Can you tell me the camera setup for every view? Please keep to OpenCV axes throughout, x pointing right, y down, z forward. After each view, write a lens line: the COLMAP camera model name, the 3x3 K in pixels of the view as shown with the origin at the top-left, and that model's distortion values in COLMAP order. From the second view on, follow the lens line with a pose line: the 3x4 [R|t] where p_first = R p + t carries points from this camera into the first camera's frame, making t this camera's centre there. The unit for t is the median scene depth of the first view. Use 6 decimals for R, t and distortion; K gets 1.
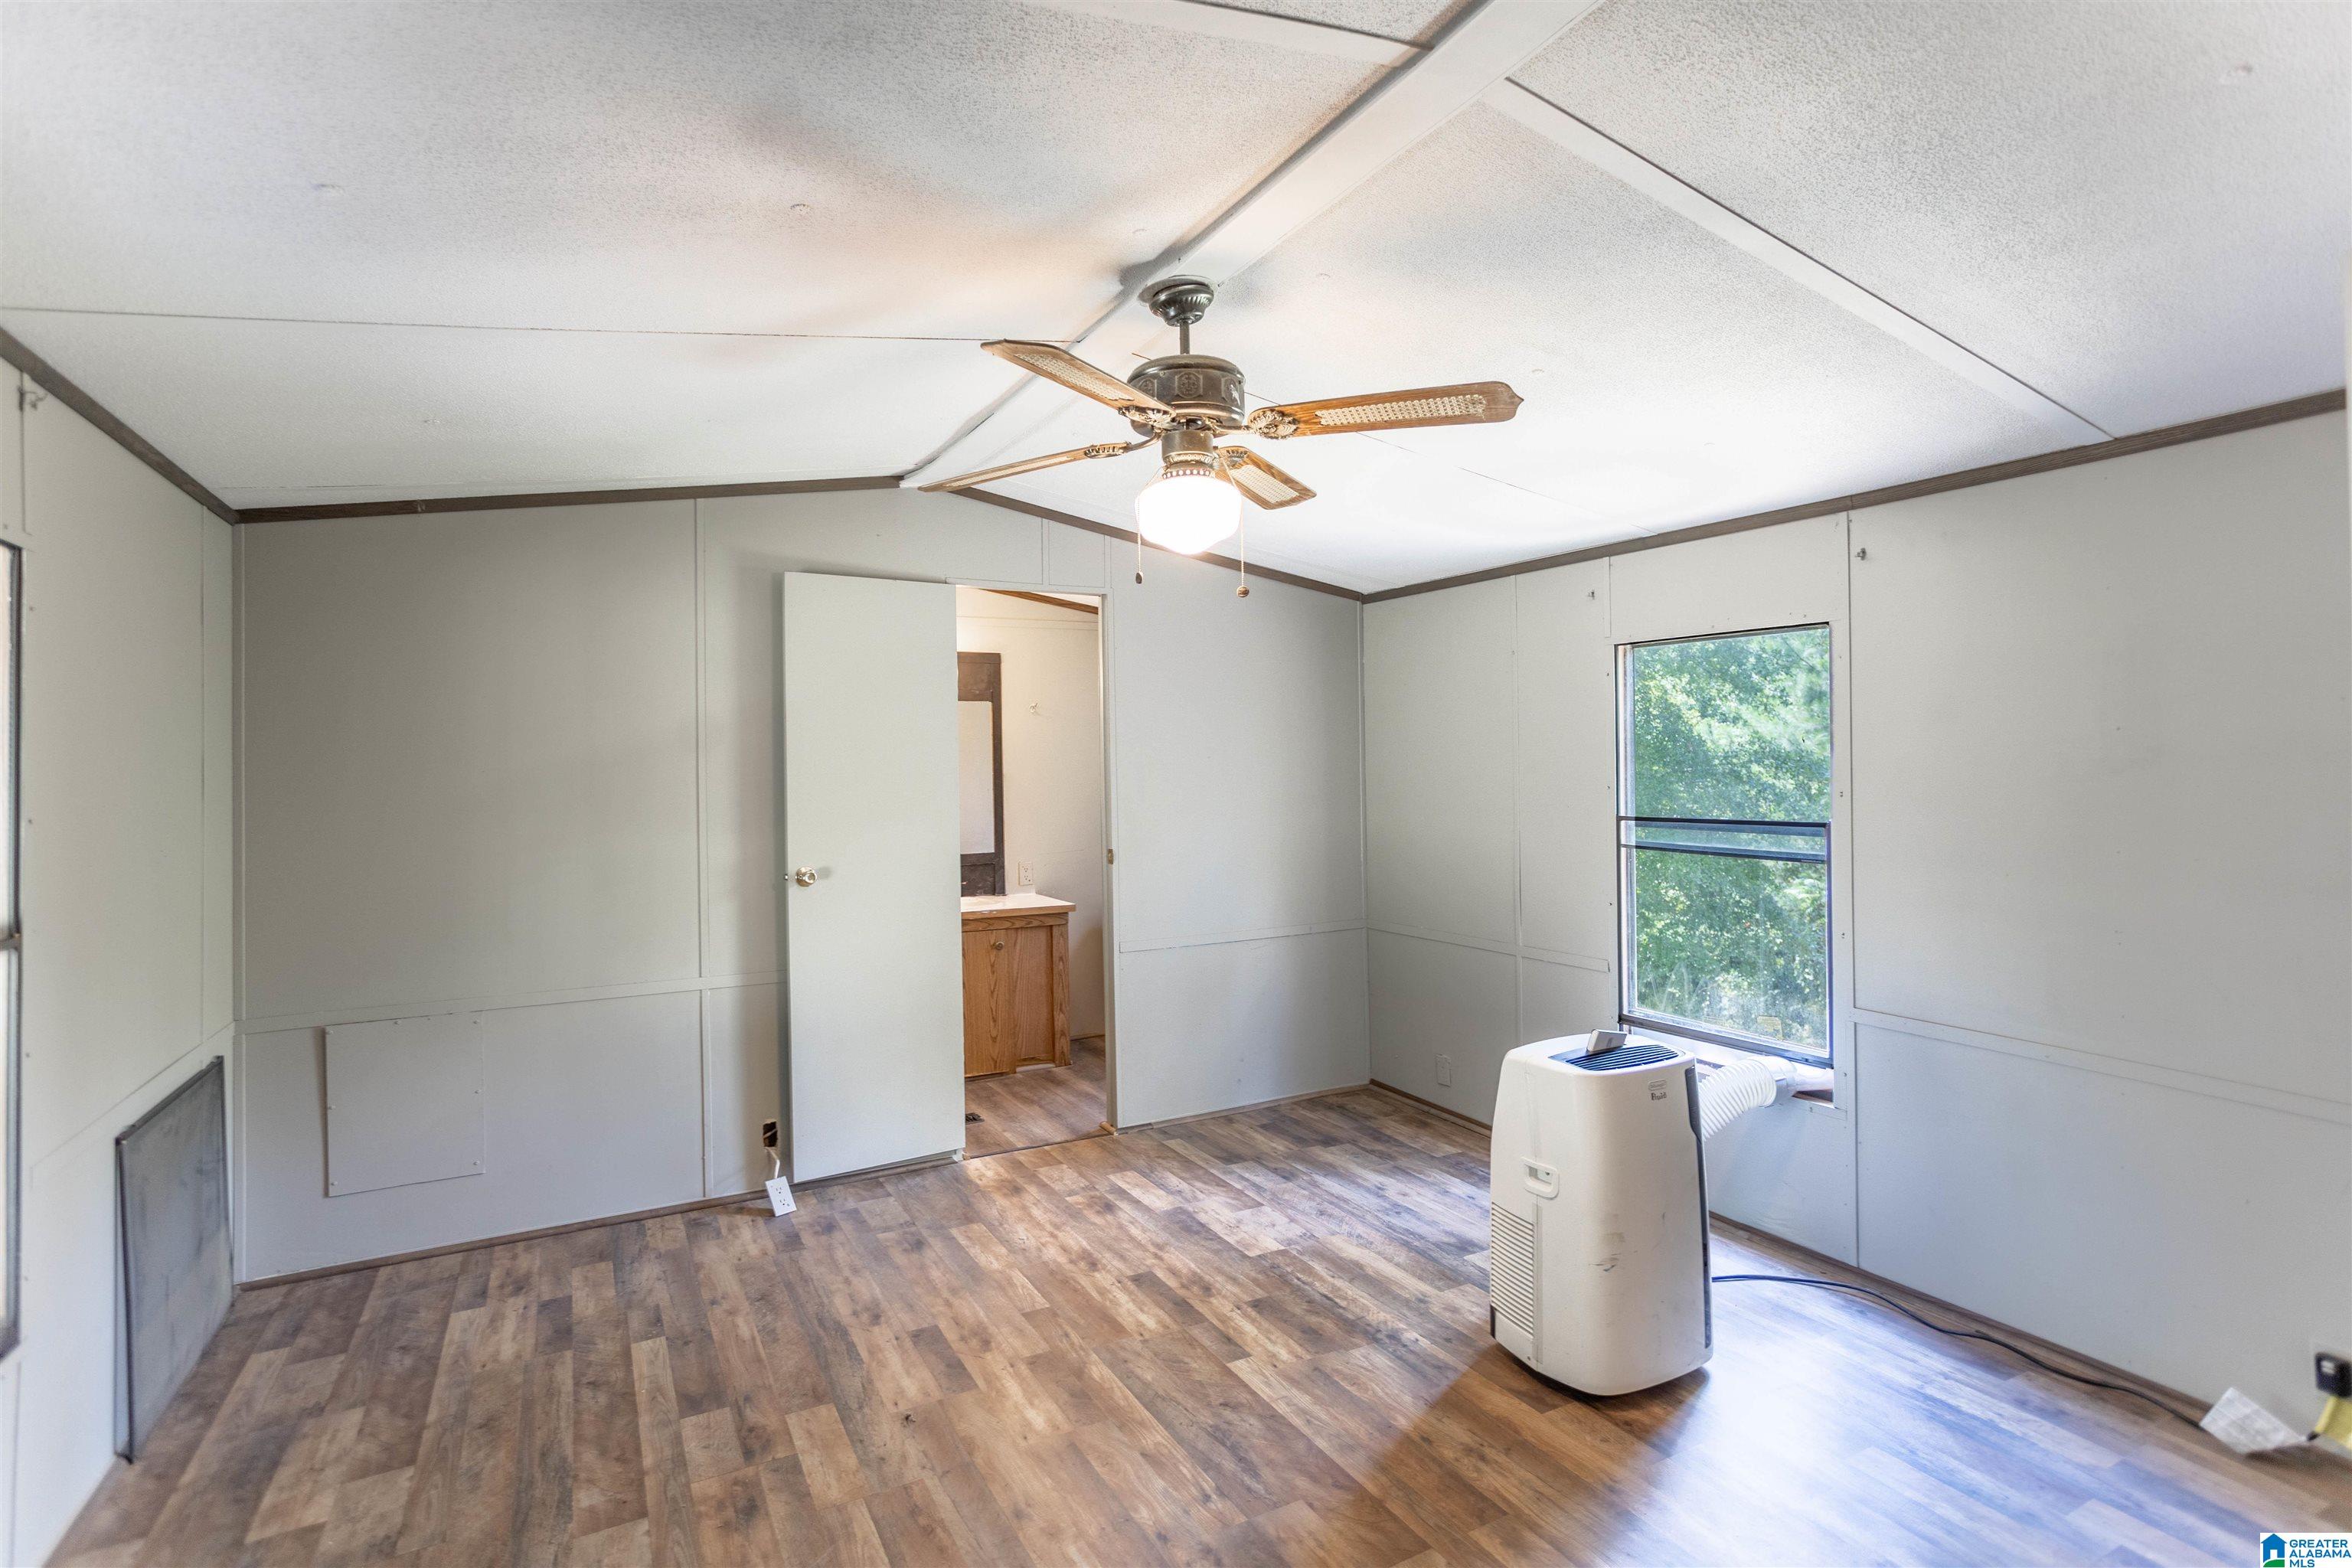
lens RADIAL K [[1133.0, 0, 1186.0], [0, 1133.0, 789.2], [0, 0, 1]] dist [-0.021525, 0.008418]
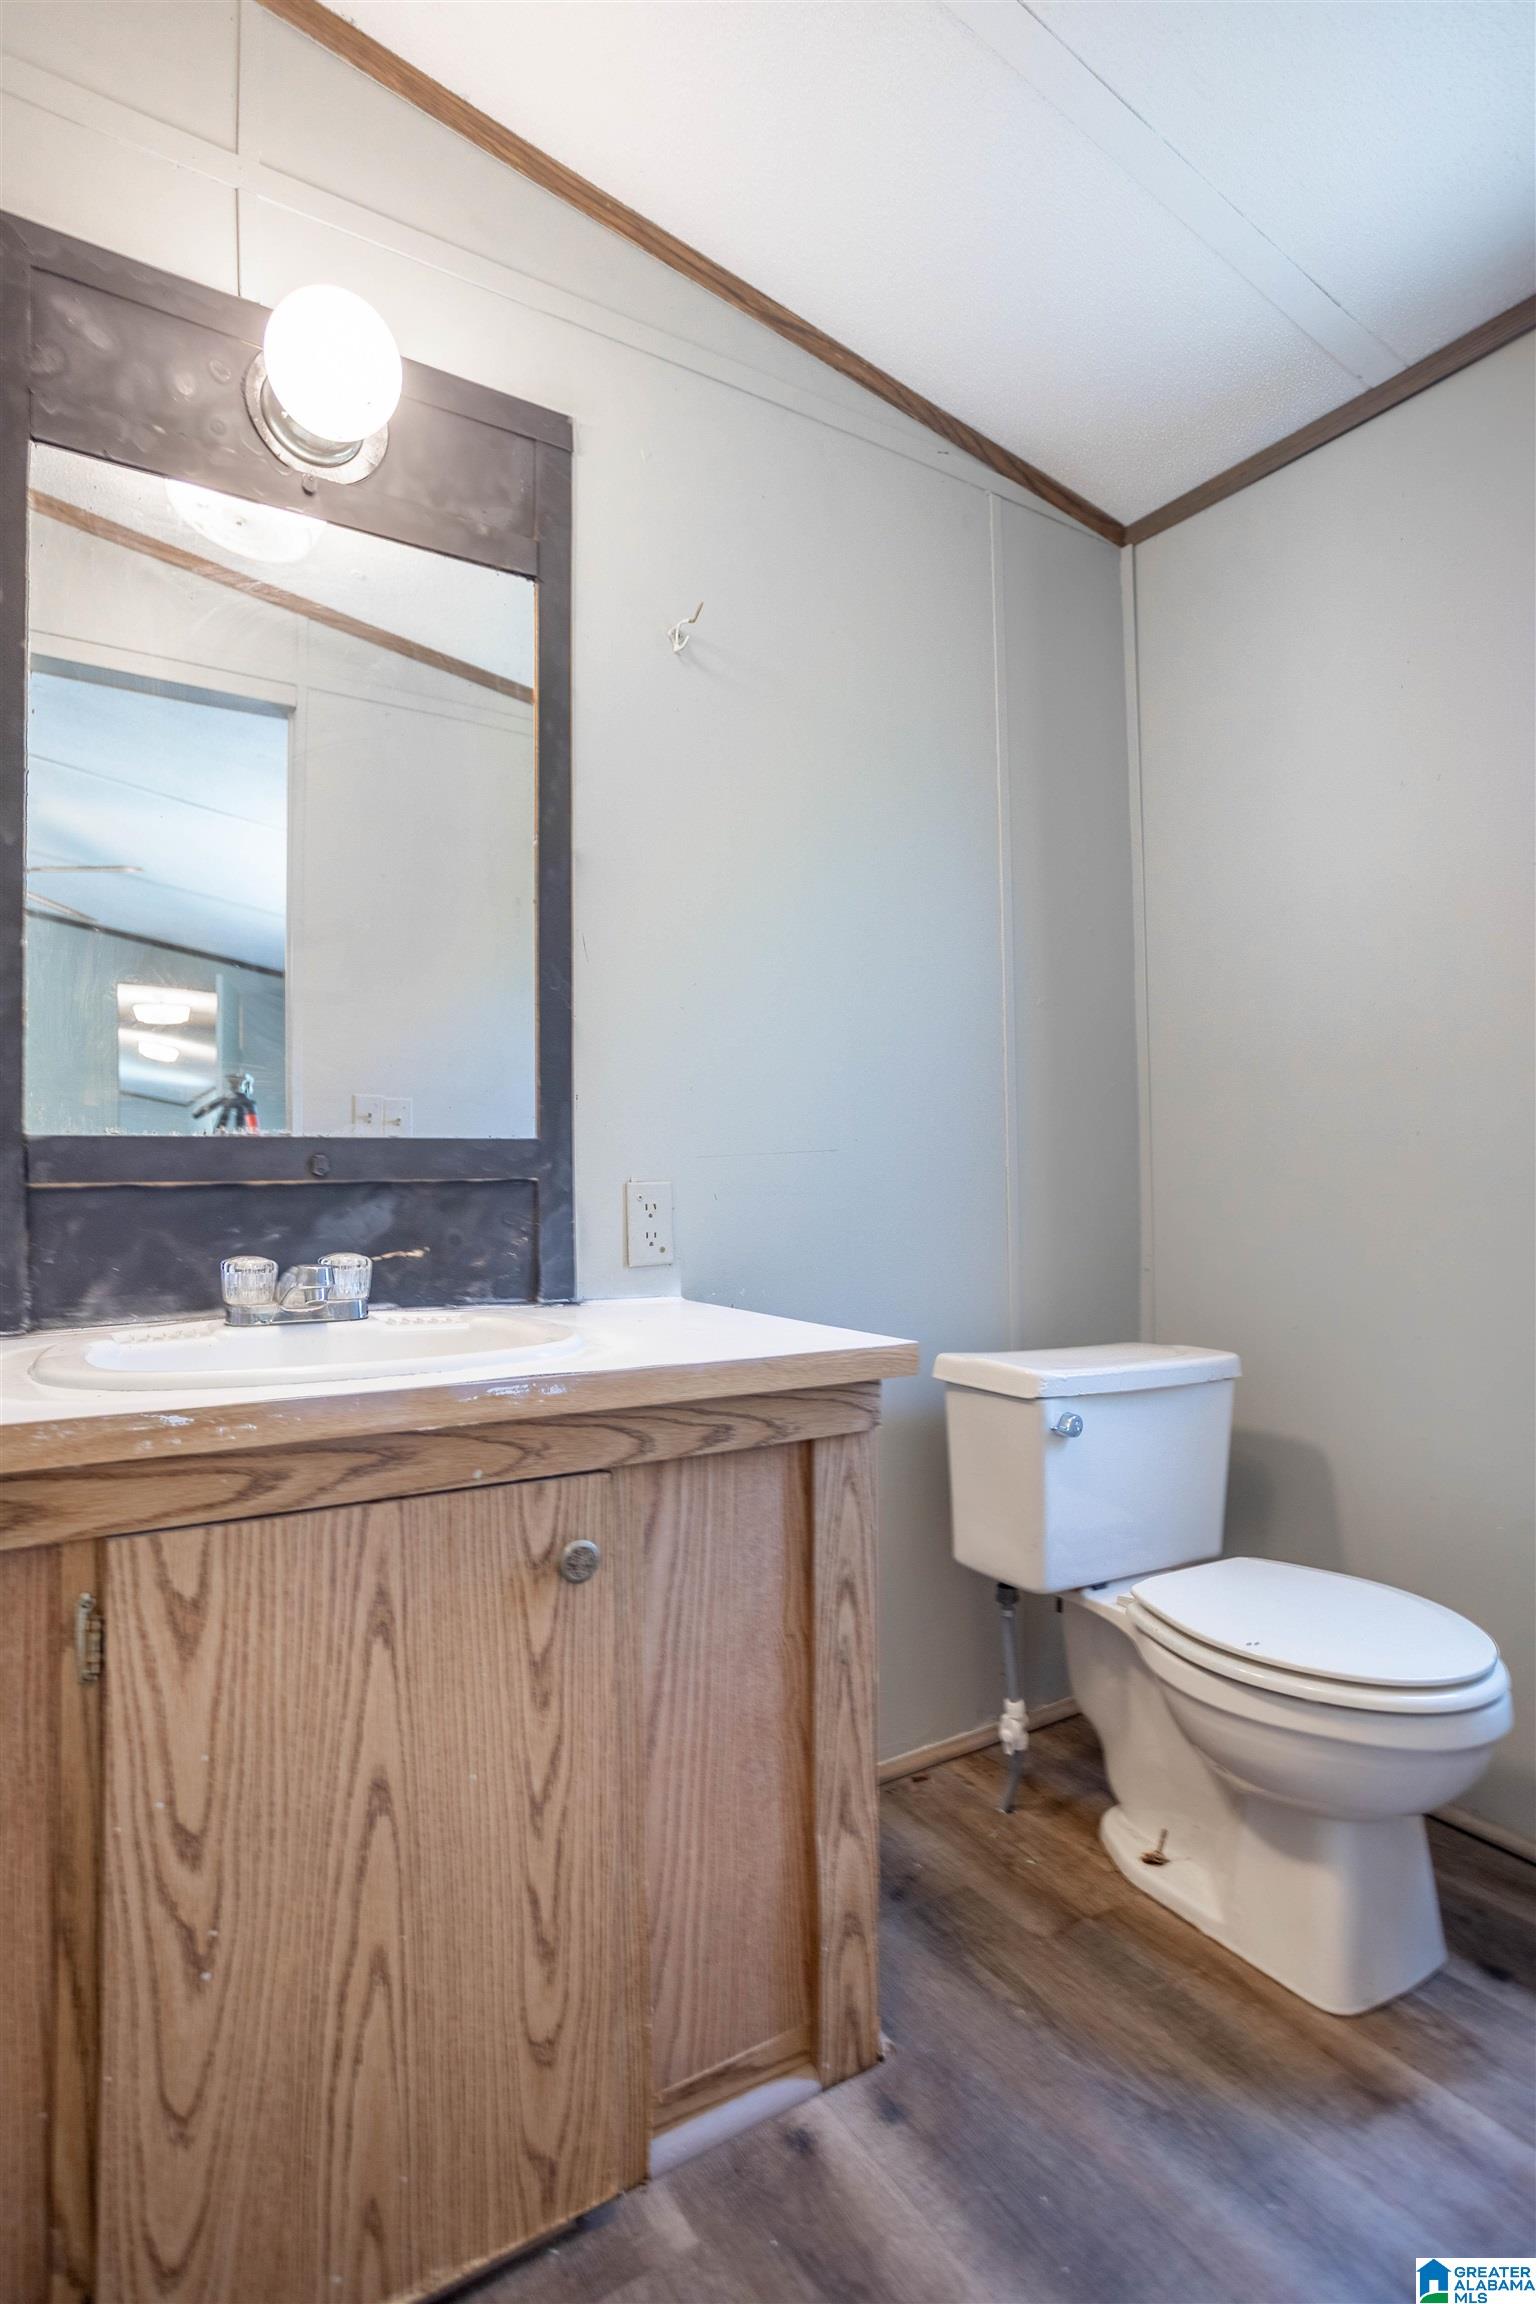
lens RADIAL K [[1109.9, 0, 763.9], [0, 1109.9, 1151.4], [0, 0, 1]] dist [-0.021525, 0.008418]
pose [[0.996916, 0.010361, 0.077792, -0.144662], [-0.006829, 0.998939, -0.045533, 0.074041], [-0.078182, 0.044861, 0.995929, 0.783277]]
